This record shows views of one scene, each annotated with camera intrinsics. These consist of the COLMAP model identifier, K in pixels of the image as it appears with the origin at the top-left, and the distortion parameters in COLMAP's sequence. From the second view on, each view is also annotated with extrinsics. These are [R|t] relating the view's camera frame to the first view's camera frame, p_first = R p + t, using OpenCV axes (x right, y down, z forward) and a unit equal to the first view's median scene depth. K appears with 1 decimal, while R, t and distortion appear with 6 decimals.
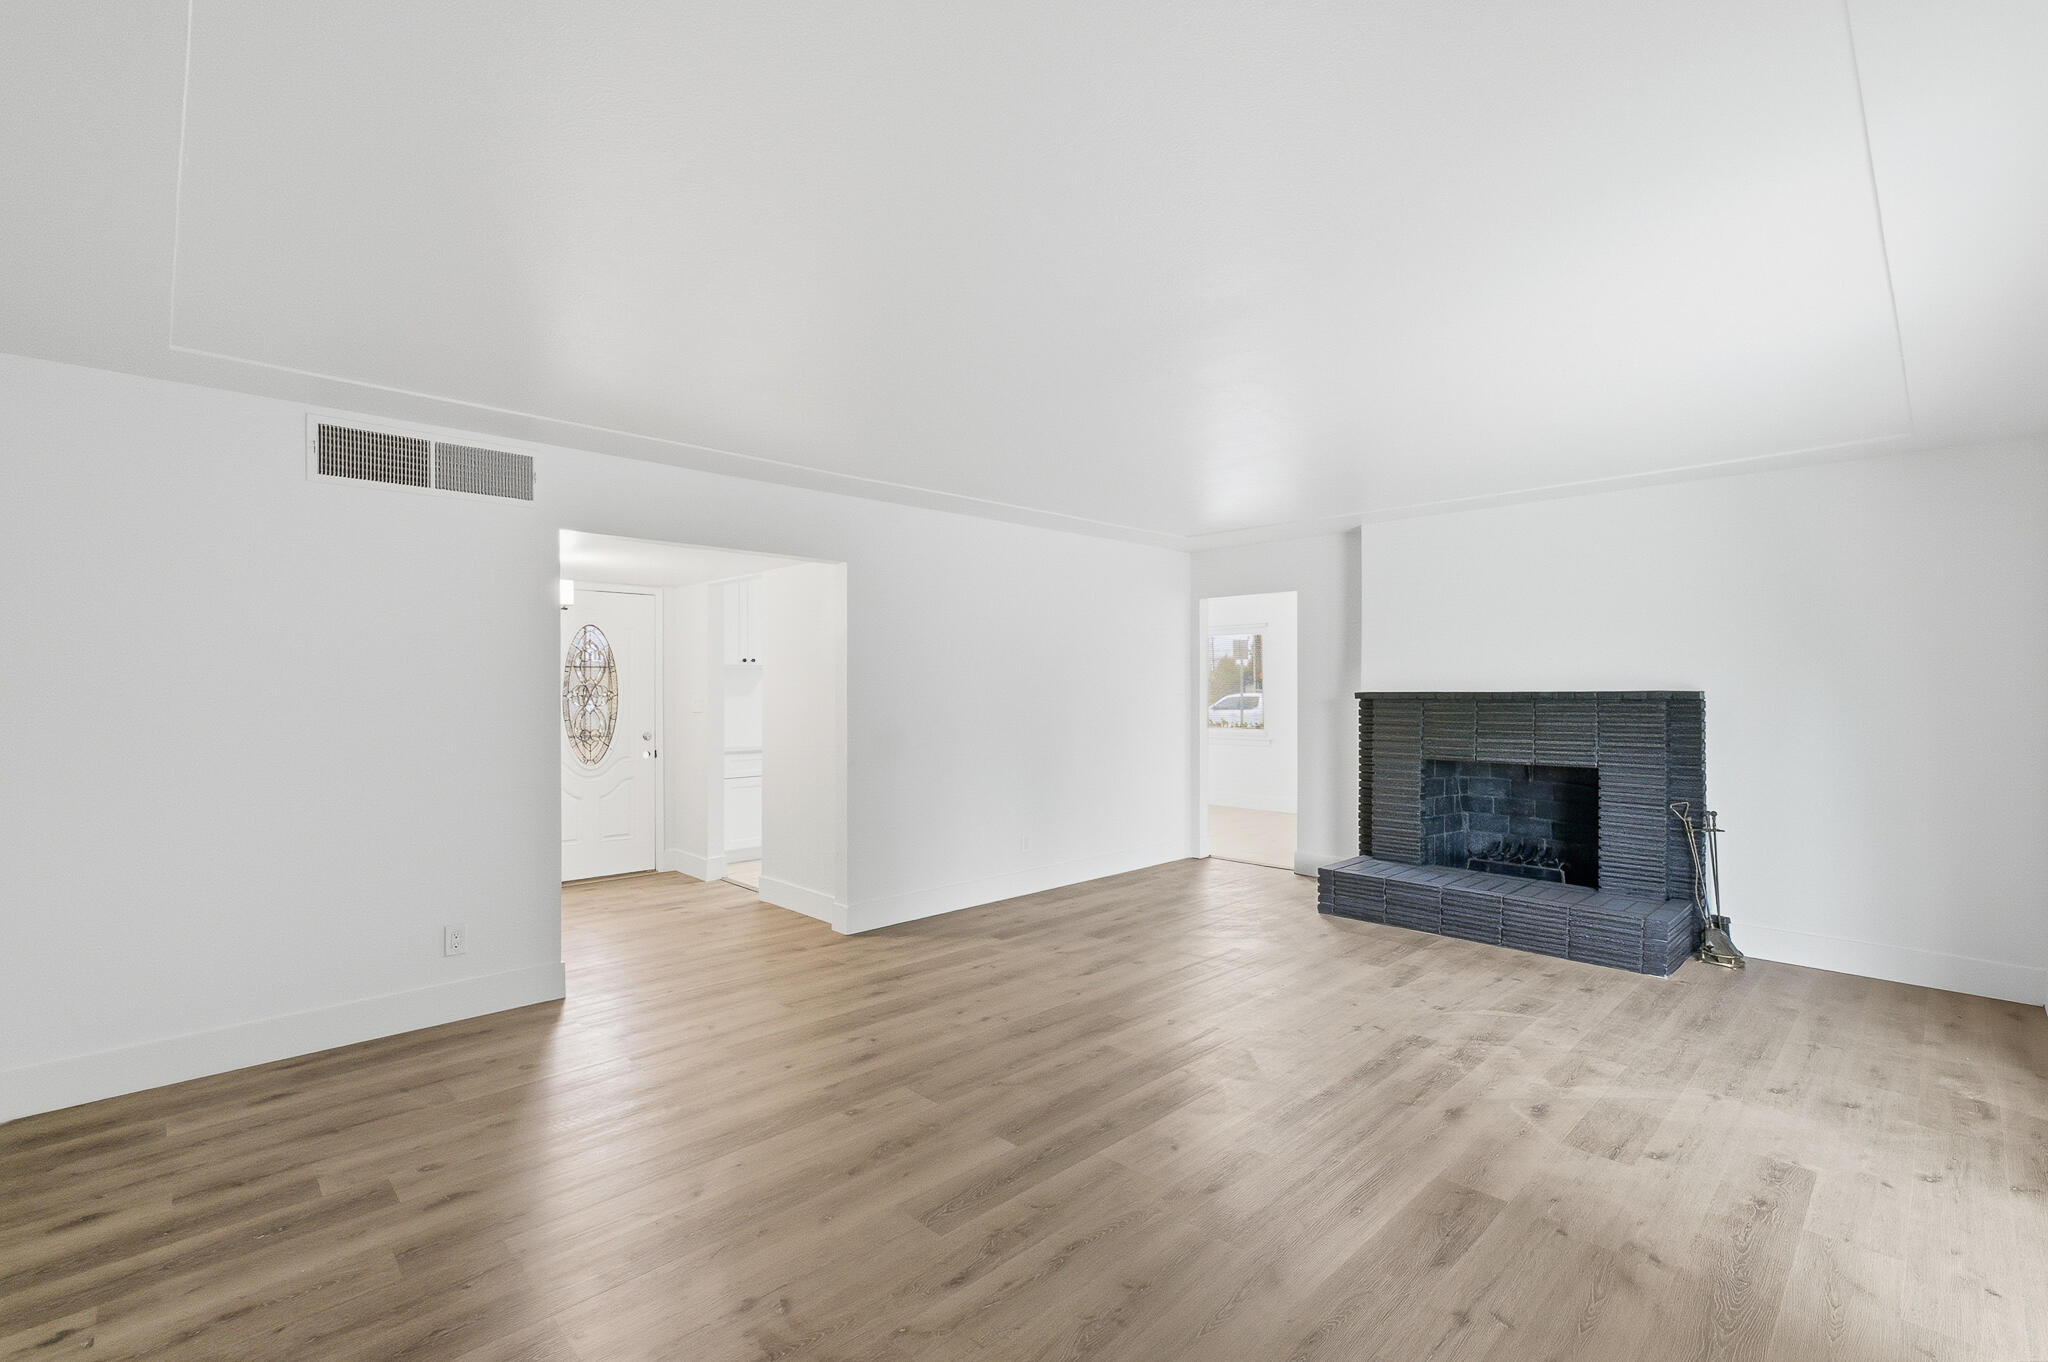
lens RADIAL K [[915.9, 0, 1020.0], [0, 915.9, 691.0], [0, 0, 1]] dist [0.000643, 0.000271]
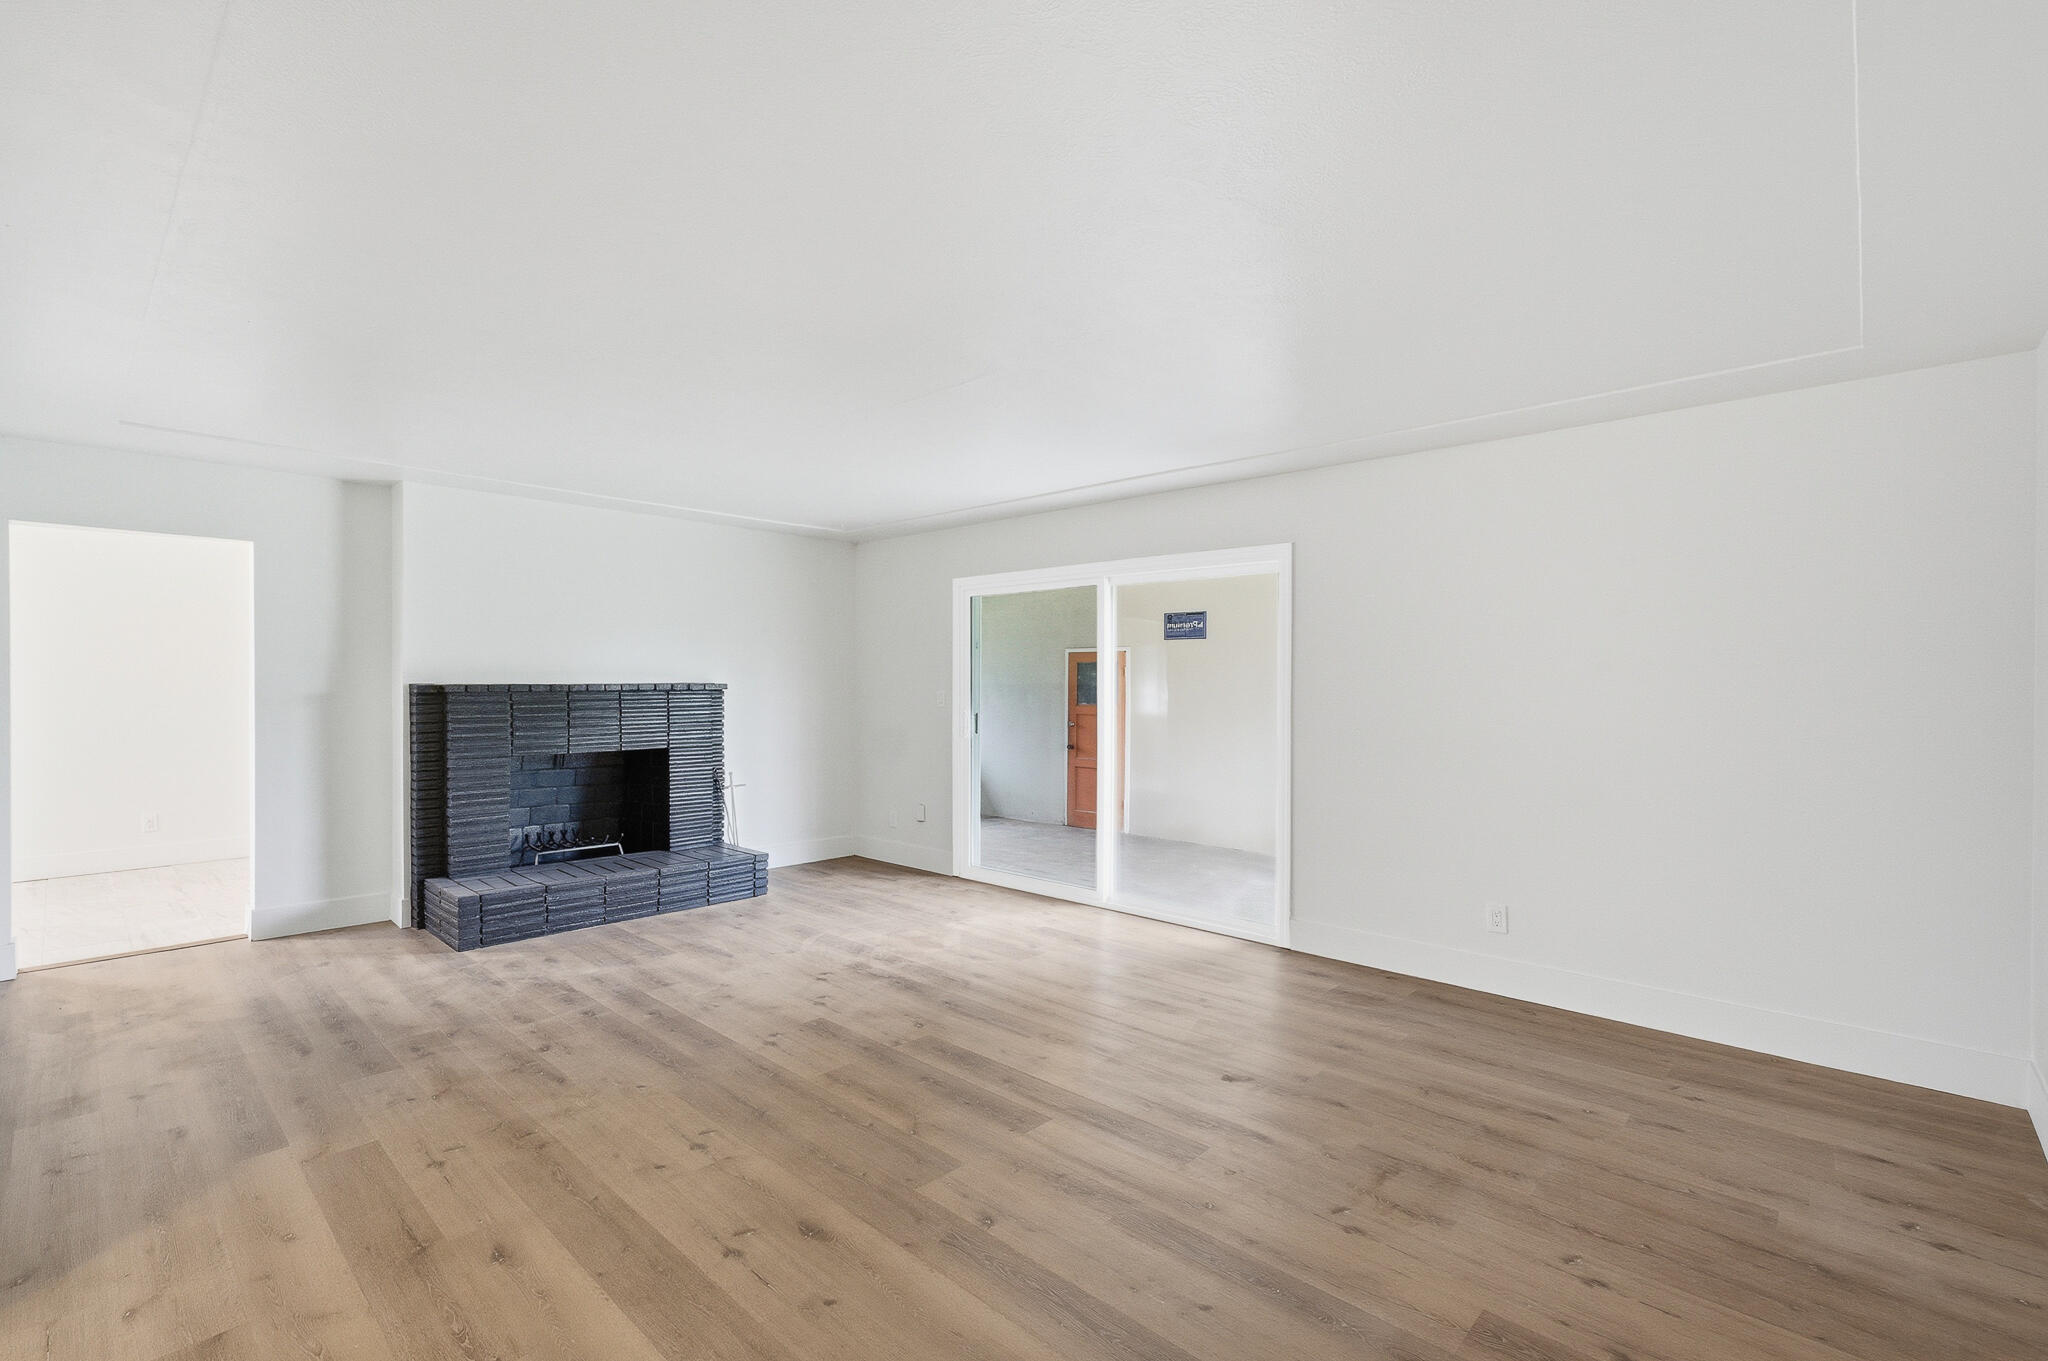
lens RADIAL K [[899.2, 0, 1017.2], [0, 899.2, 679.8], [0, 0, 1]] dist [-0.013132, 0.000865]
pose [[-0.049335, 0.008265, 0.998748, -0.663866], [-0.003869, 0.999957, -0.008466, 0.002504], [-0.998775, -0.004281, -0.049301, 0.707467]]
